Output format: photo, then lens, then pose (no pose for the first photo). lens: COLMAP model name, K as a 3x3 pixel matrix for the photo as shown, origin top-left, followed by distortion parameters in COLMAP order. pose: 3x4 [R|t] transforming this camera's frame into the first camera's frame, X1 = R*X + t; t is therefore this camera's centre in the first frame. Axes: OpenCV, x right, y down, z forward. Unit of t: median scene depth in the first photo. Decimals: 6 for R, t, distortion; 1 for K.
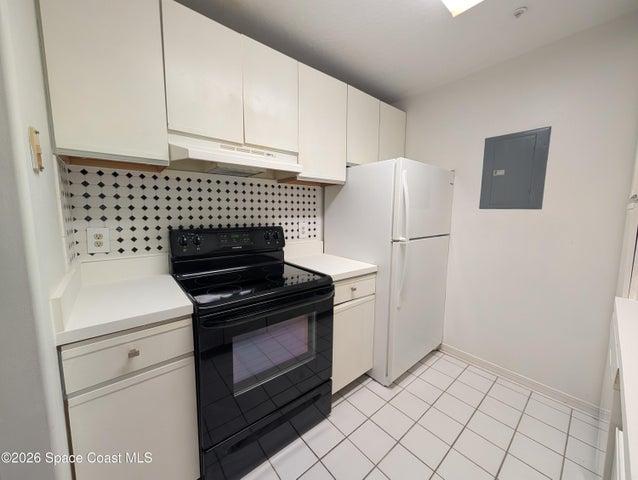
lens RADIAL K [[241.3, 0, 320.1], [0, 241.3, 238.5], [0, 0, 1]] dist [0.002278, 0.000094]
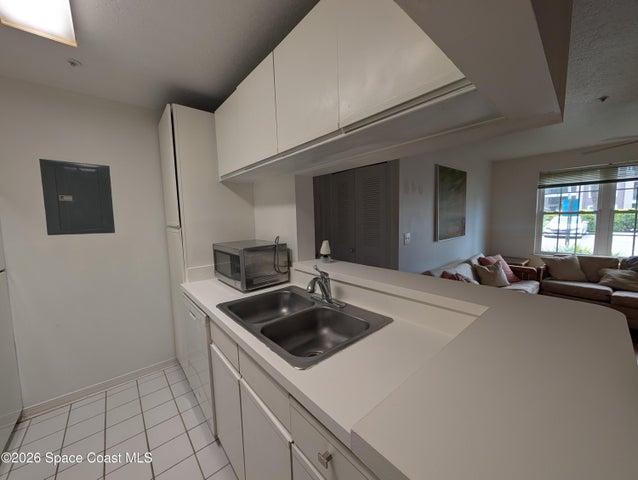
lens RADIAL K [[241.3, 0, 320.1], [0, 241.3, 238.5], [0, 0, 1]] dist [0.002278, 0.000094]
pose [[-0.014463, -0.093651, 0.995500, -0.297468], [0.133065, 0.986568, 0.094744, -0.067962], [-0.991002, 0.133836, -0.001807, -0.013507]]
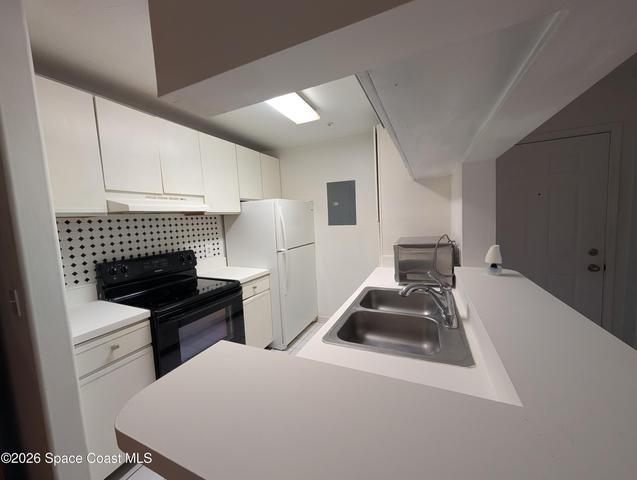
lens RADIAL K [[241.0, 0, 319.6], [0, 241.0, 238.5], [0, 0, 1]] dist [0.002278, 0.000094]
pose [[0.898467, -0.087874, 0.430158, -0.104236], [0.102428, 0.994682, -0.010743, -0.027886], [-0.426927, 0.053712, 0.902690, -0.473570]]
